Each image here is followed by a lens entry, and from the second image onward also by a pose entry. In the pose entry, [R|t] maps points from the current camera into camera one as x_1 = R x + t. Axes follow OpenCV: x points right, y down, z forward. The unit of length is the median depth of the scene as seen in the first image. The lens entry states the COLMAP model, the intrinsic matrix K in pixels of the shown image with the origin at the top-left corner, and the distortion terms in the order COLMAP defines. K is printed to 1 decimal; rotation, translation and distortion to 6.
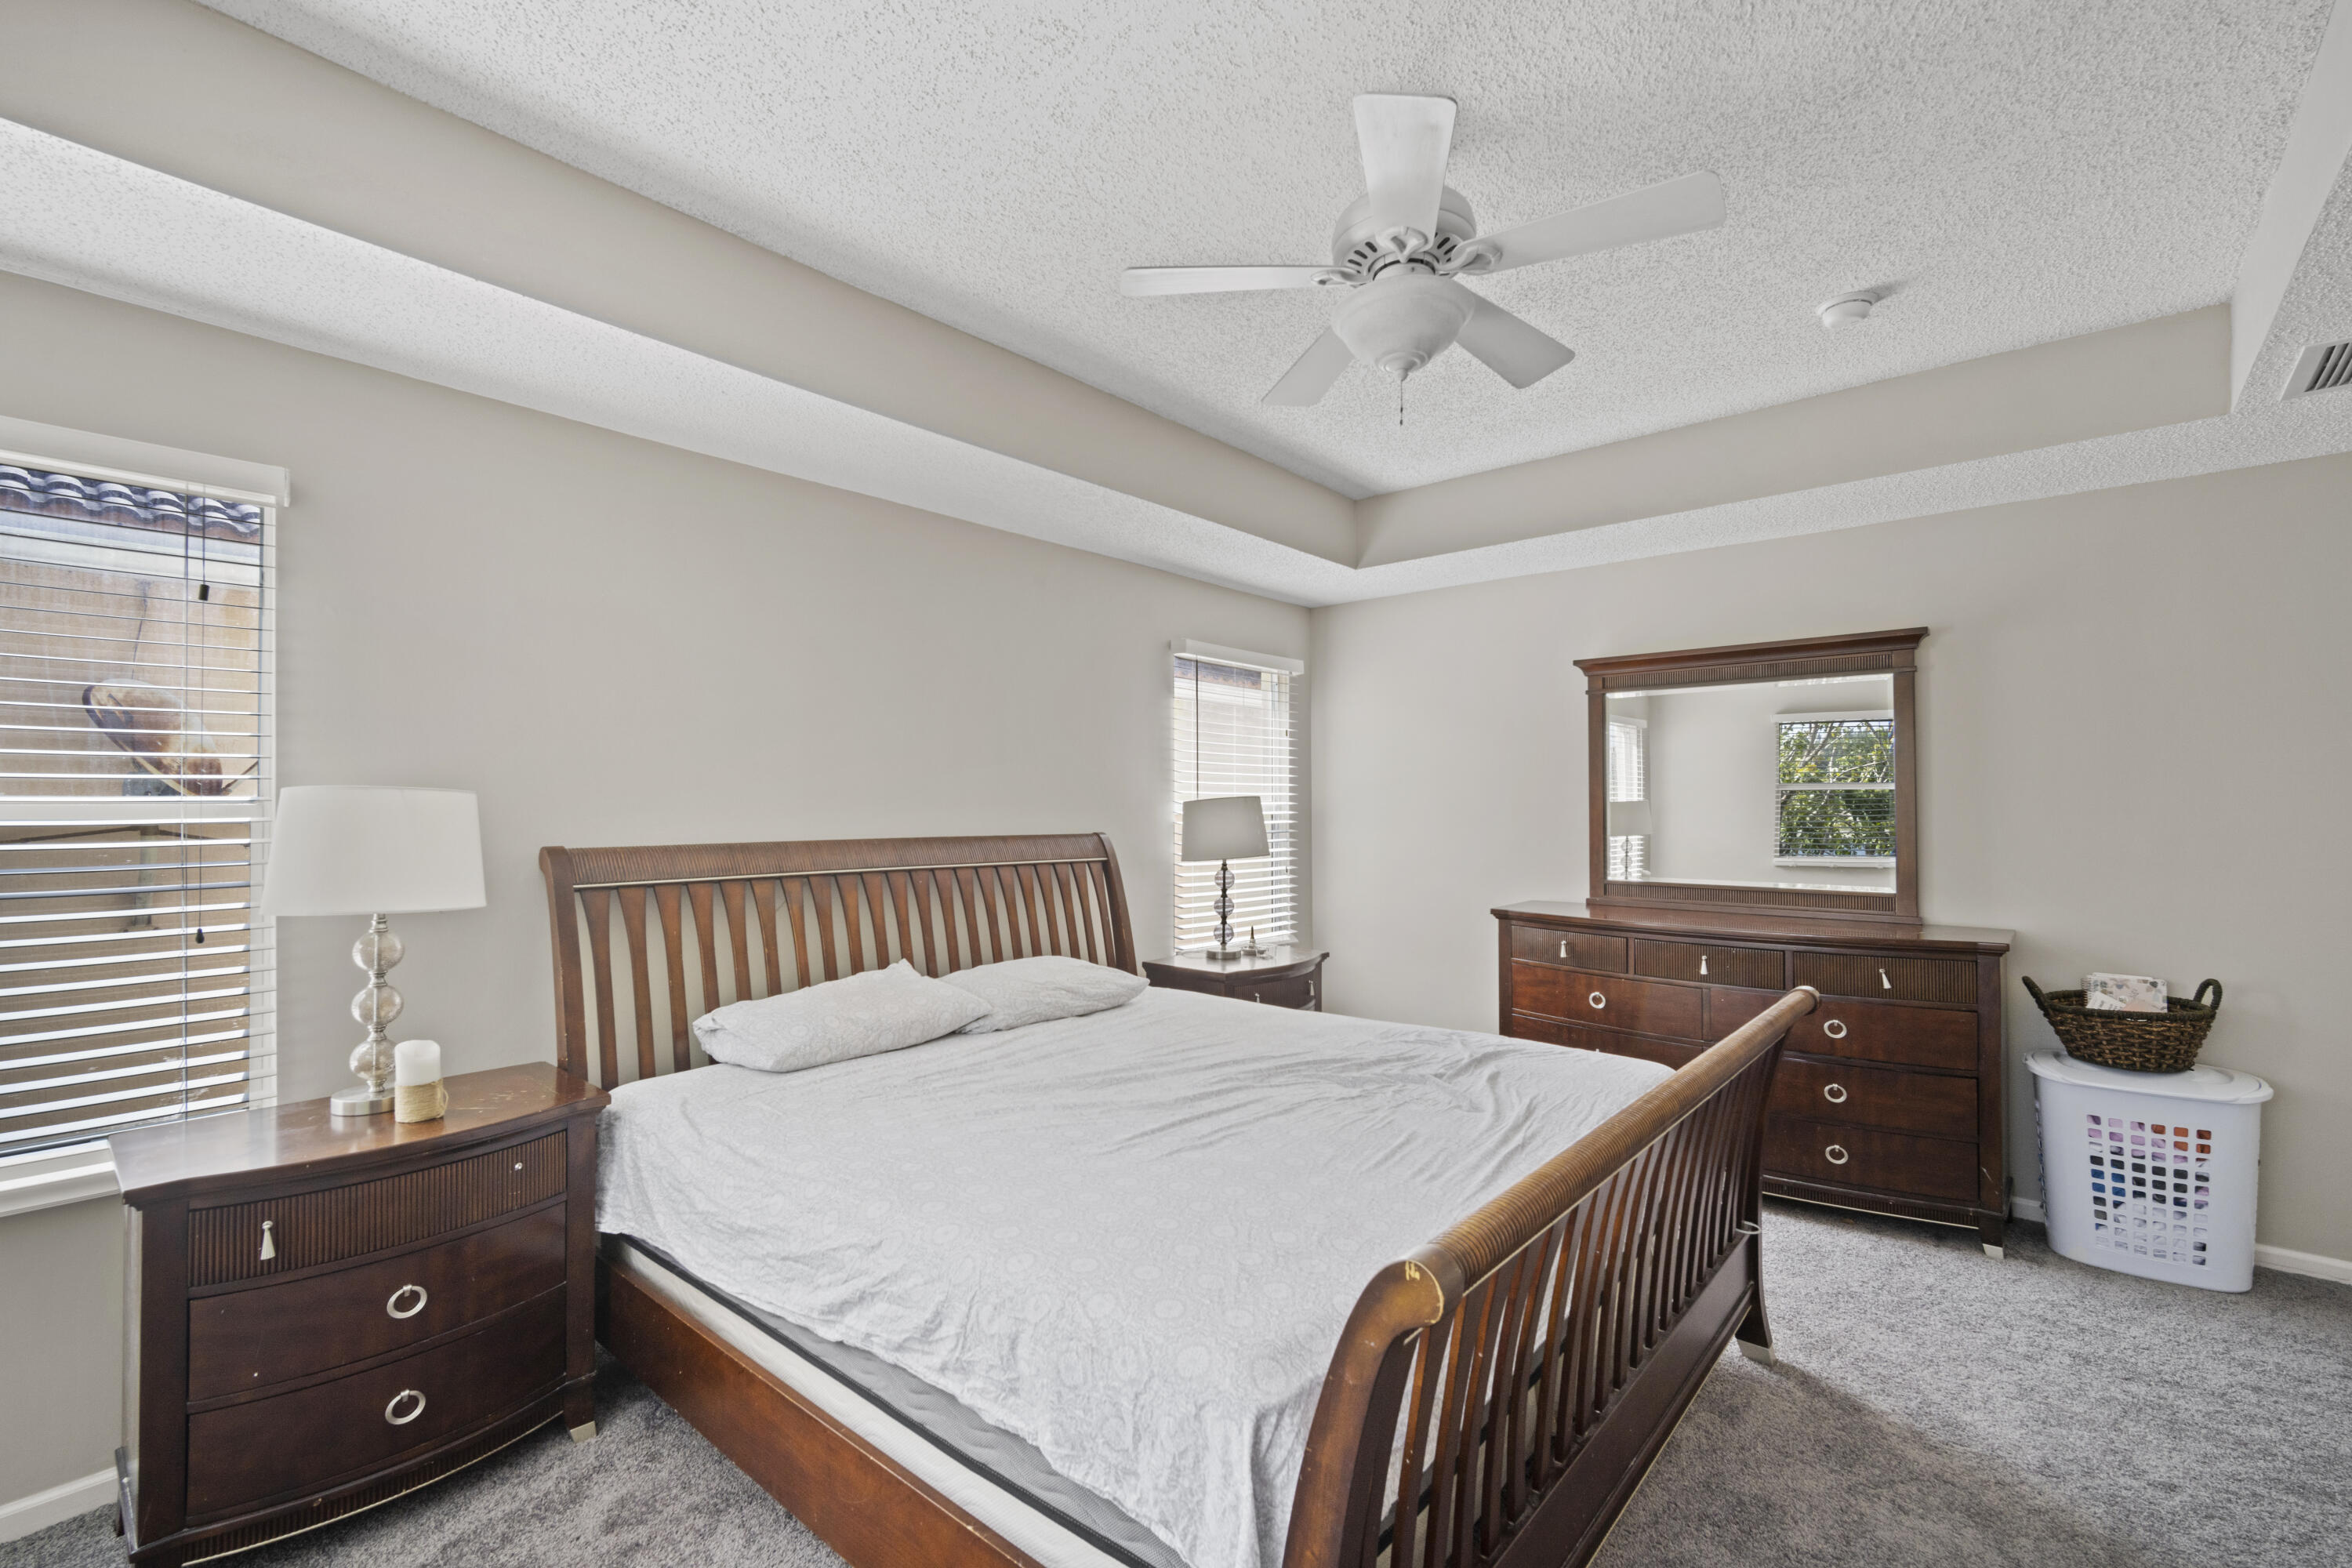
lens RADIAL K [[1018.6, 0, 1175.6], [0, 1018.6, 766.6], [0, 0, 1]] dist [-0.002425, -0.000207]
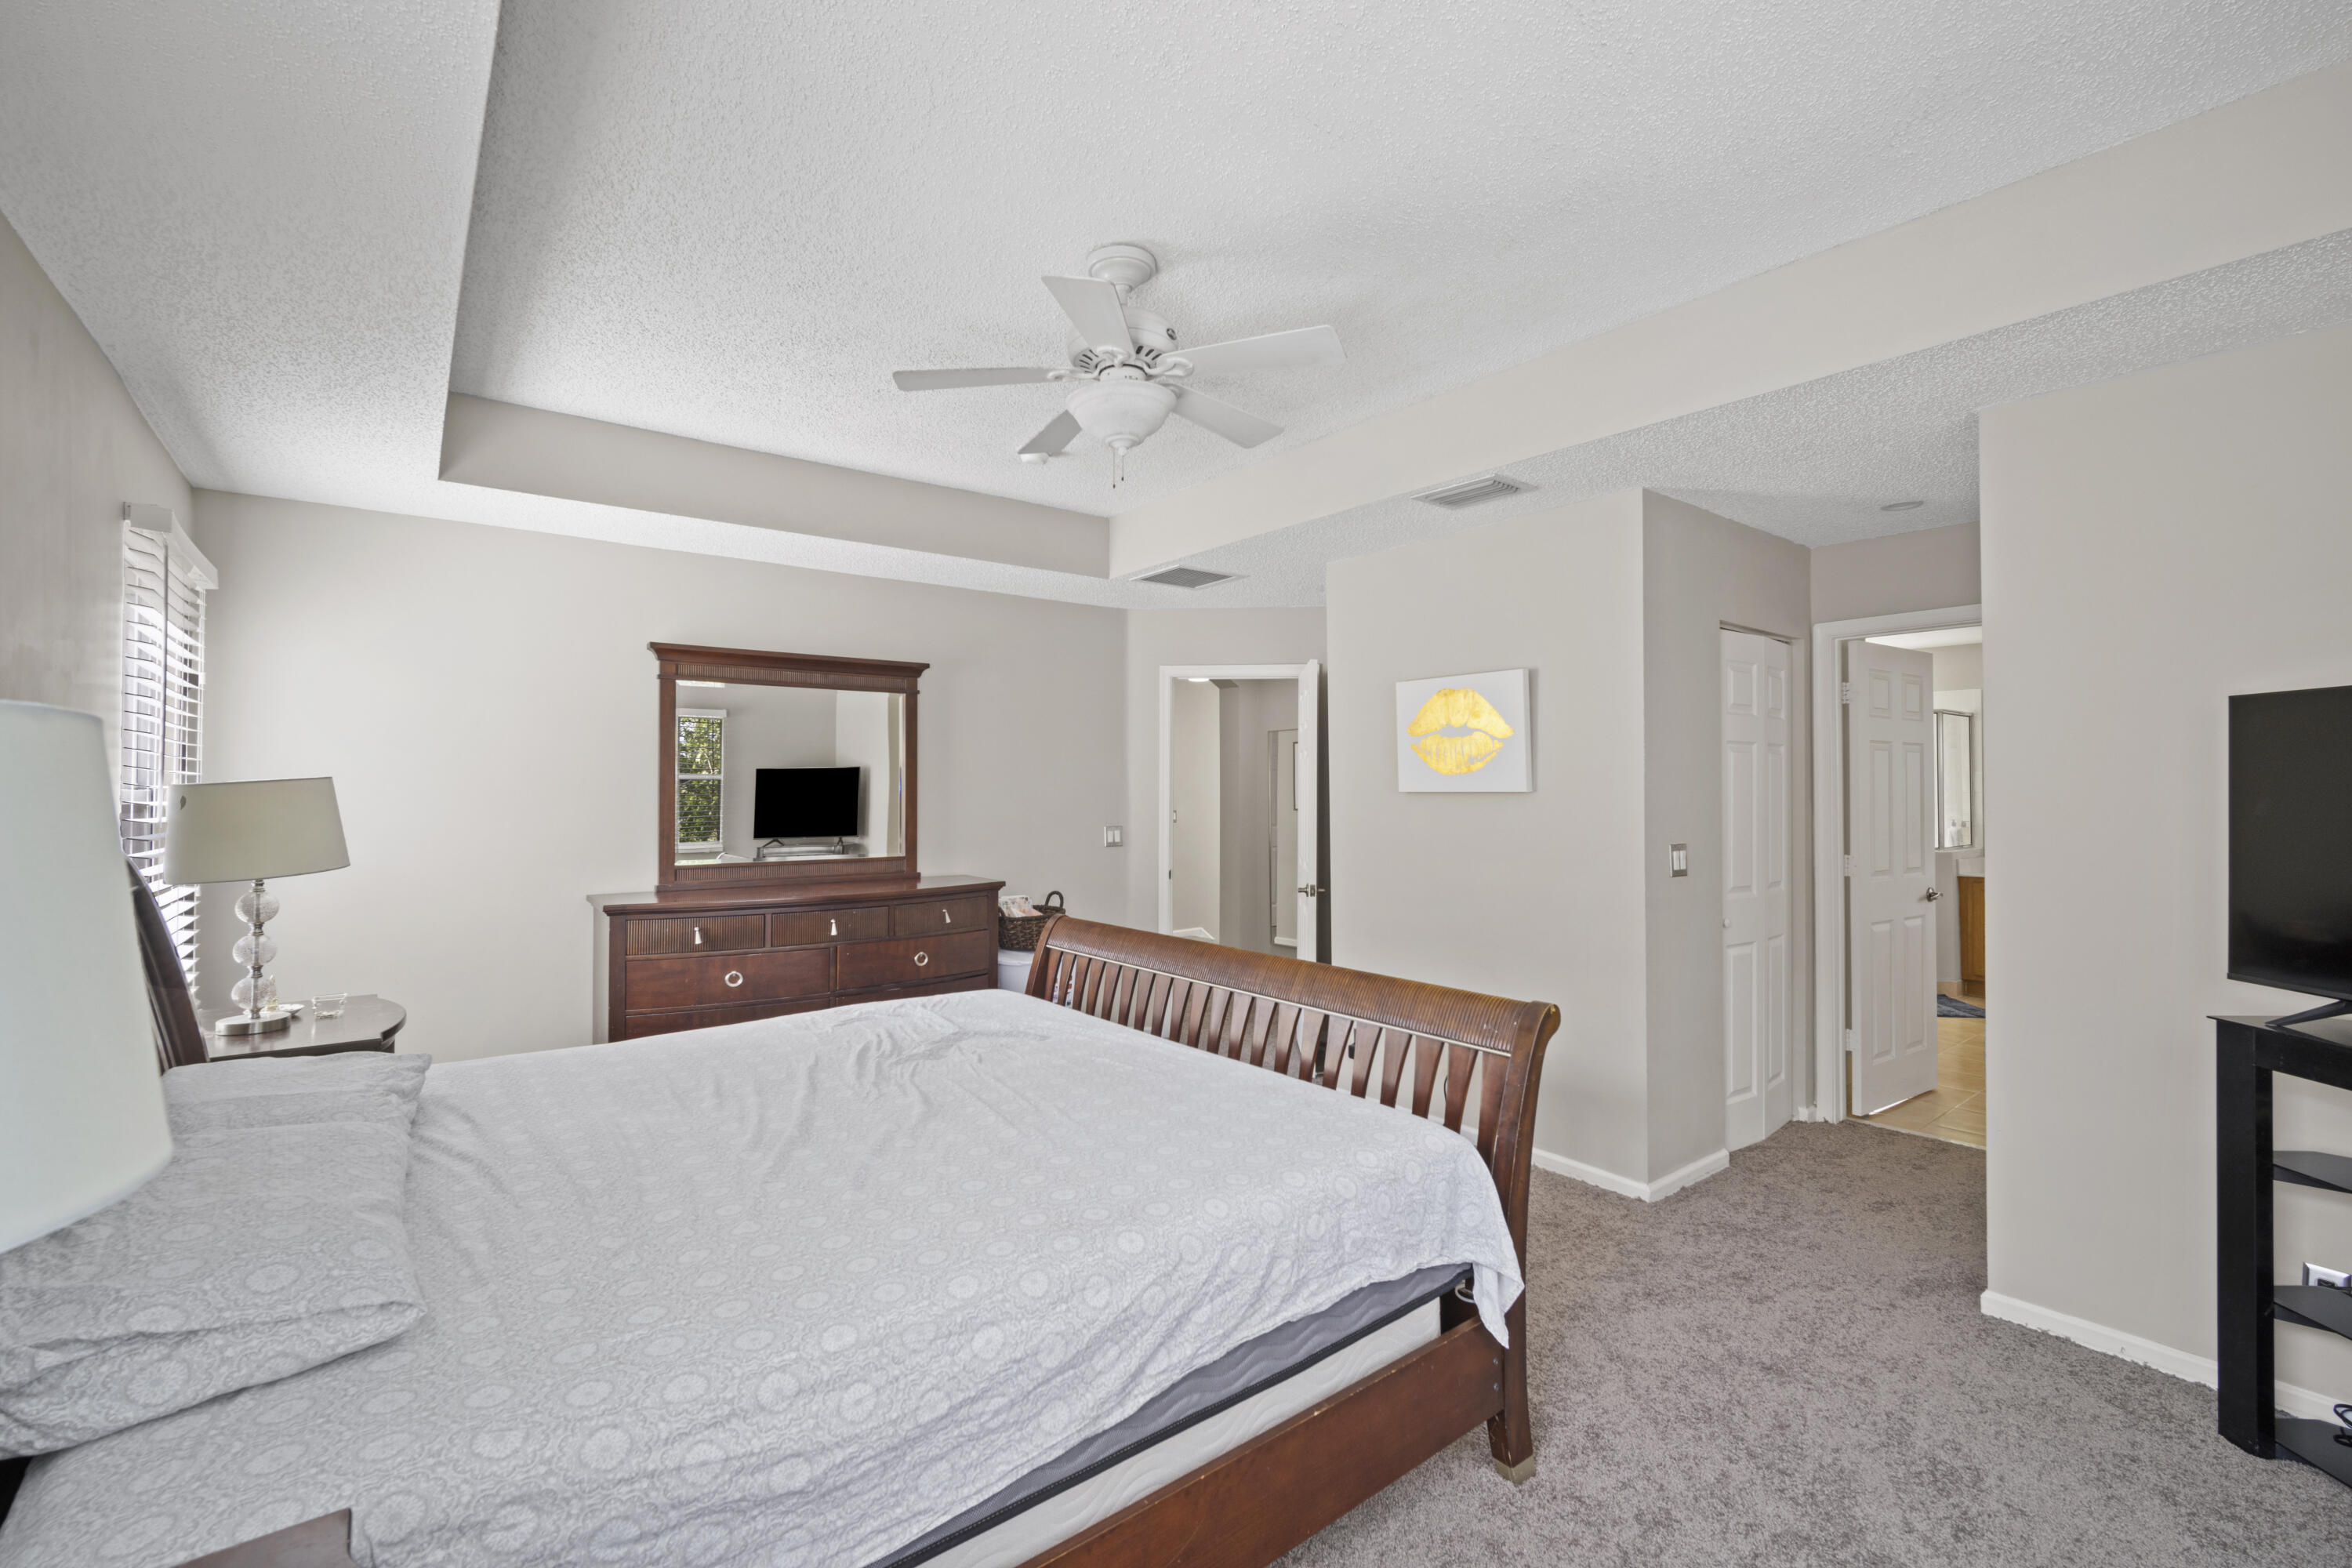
lens RADIAL K [[1018.6, 0, 1175.6], [0, 1018.6, 766.6], [0, 0, 1]] dist [-0.002425, -0.000207]
pose [[0.194521, 0.024081, 0.980603, -0.541298], [-0.030110, 0.999374, -0.018569, 0.019932], [-0.980436, -0.025914, 0.195124, 0.376809]]
